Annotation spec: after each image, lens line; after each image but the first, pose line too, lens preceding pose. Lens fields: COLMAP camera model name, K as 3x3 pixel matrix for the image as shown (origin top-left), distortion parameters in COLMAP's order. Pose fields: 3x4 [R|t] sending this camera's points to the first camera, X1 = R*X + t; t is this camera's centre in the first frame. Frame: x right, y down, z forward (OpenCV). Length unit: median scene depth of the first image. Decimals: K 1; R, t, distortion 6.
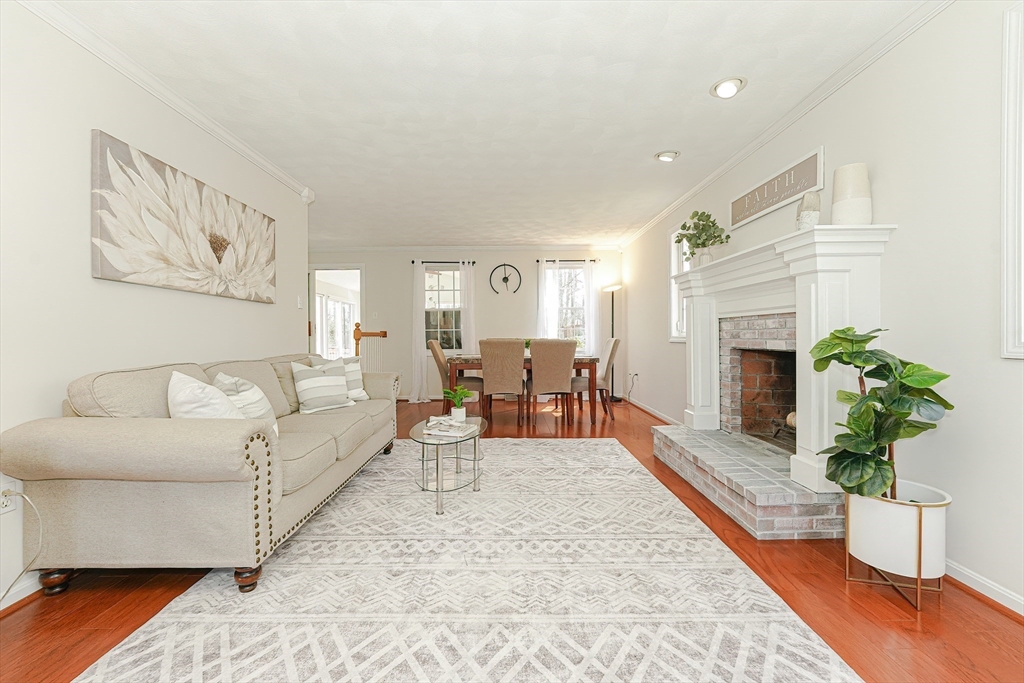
lens RADIAL K [[413.2, 0, 510.4], [0, 413.2, 337.2], [0, 0, 1]] dist [-0.011583, 0.001574]
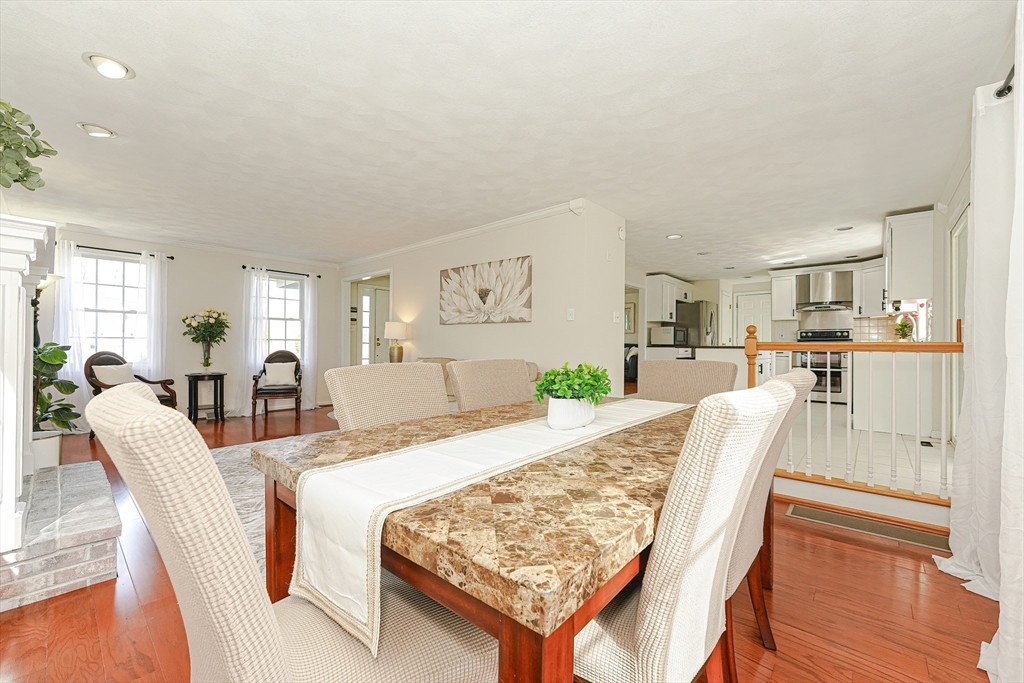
lens RADIAL K [[413.2, 0, 506.2], [0, 413.2, 342.6], [0, 0, 1]] dist [-0.011583, 0.001574]
pose [[-0.678651, 0.001005, -0.734460, 0.527202], [-0.003890, 0.999980, 0.004962, -0.027154], [0.734451, 0.006224, -0.678633, 2.303268]]
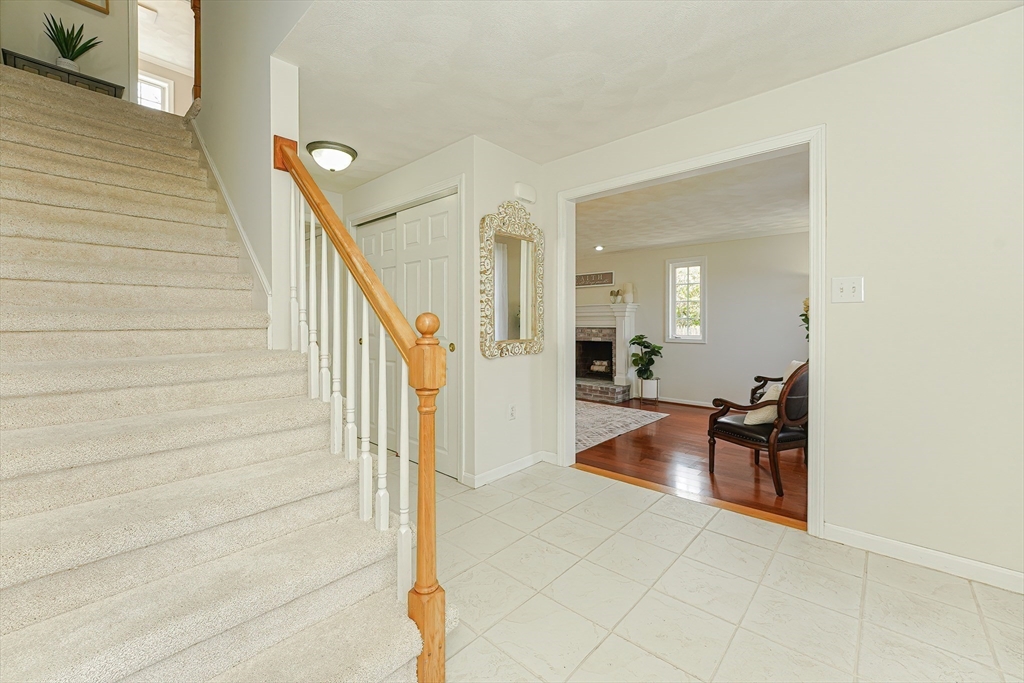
lens RADIAL K [[413.2, 0, 506.7], [0, 413.2, 328.1], [0, 0, 1]] dist [-0.011583, 0.001574]
pose [[0.685537, -0.003060, 0.728032, -1.708493], [0.001392, 0.999995, 0.002892, -0.062344], [-0.728037, -0.000969, 0.685537, -0.403269]]
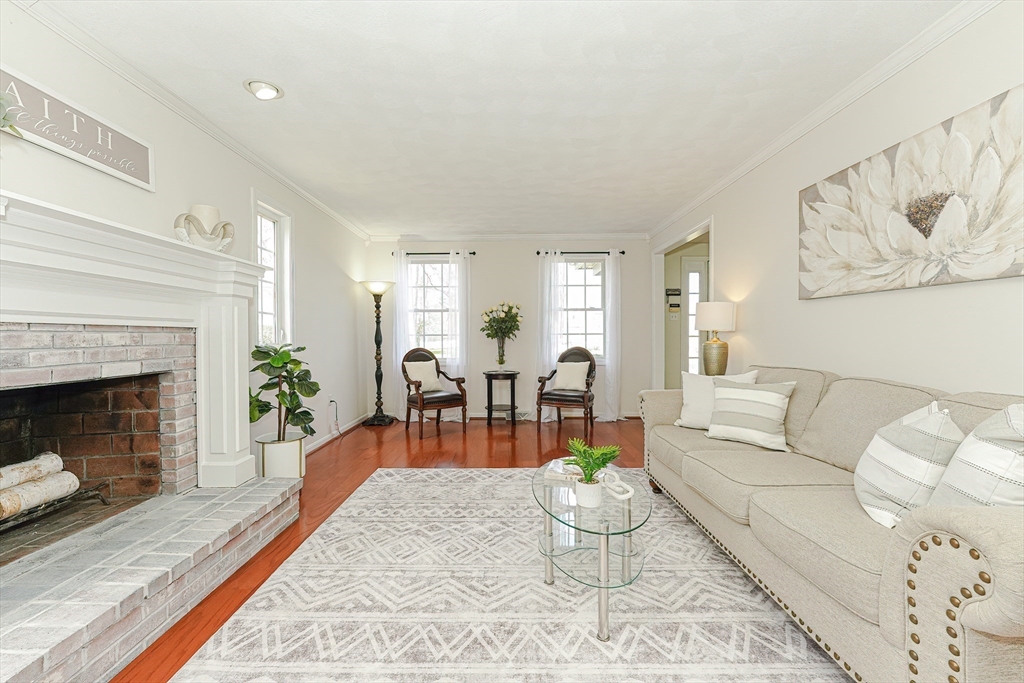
lens RADIAL K [[413.2, 0, 498.5], [0, 413.2, 340.1], [0, 0, 1]] dist [-0.011583, 0.001574]
pose [[-0.999535, 0.014383, 0.026888, -0.024194], [0.014766, 0.999791, 0.014120, -0.032596], [-0.026679, 0.014510, -0.999539, 1.720738]]
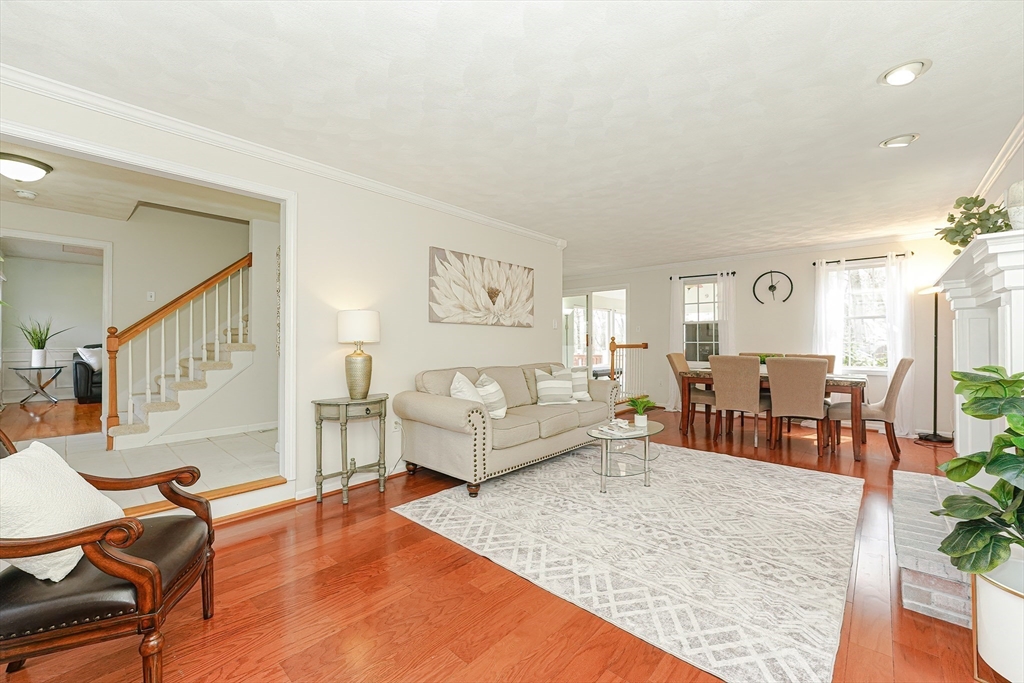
lens RADIAL K [[413.2, 0, 514.3], [0, 413.2, 341.1], [0, 0, 1]] dist [-0.011583, 0.001574]
pose [[0.739184, 0.007927, -0.673457, 0.445404], [-0.010166, 0.999948, 0.000612, -0.042188], [0.673427, 0.006393, 0.739226, -0.138497]]
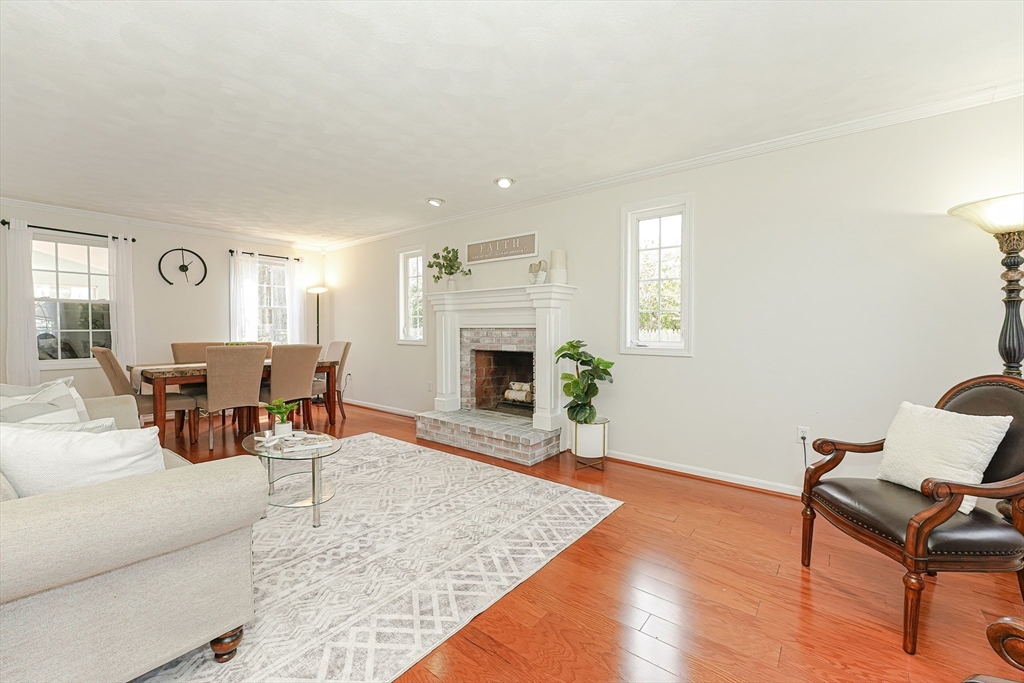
lens RADIAL K [[413.2, 0, 514.3], [0, 413.2, 340.1], [0, 0, 1]] dist [-0.011583, 0.001574]
pose [[0.623128, -0.012665, 0.782017, -0.583058], [-0.002370, 0.999834, 0.018081, -0.039824], [-0.782116, -0.013120, 0.622994, 0.005191]]
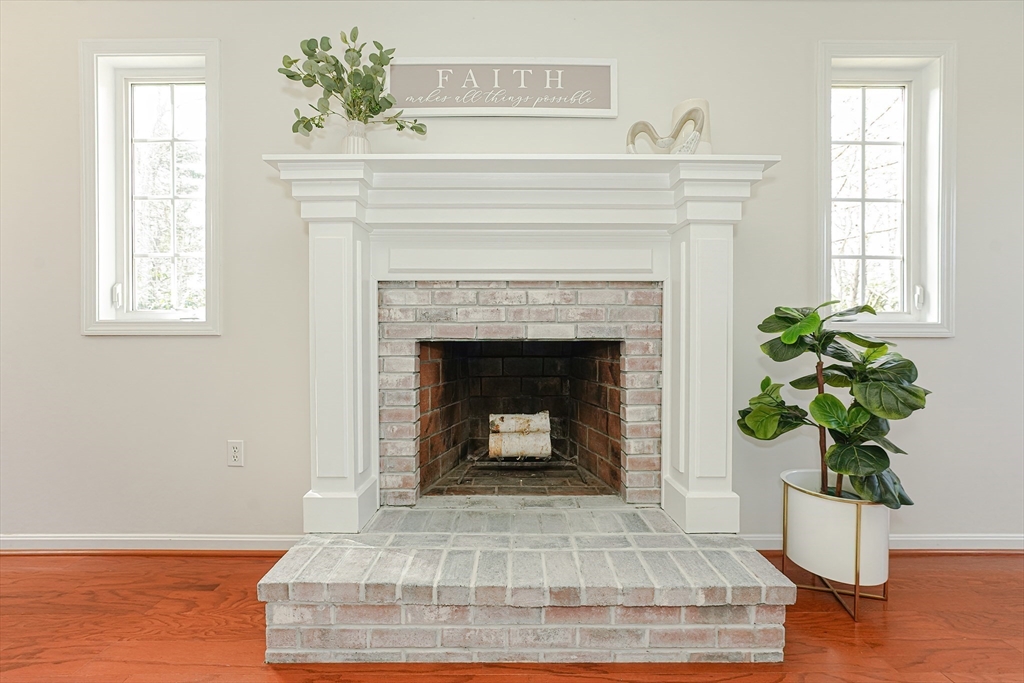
lens RADIAL K [[413.2, 0, 514.5], [0, 413.2, 338.4], [0, 0, 1]] dist [-0.011583, 0.001574]
pose [[0.004341, 0.004395, 0.999981, 0.022135], [0.004398, 0.999981, -0.004414, 0.032391], [-0.999981, 0.004417, 0.004321, 1.072728]]
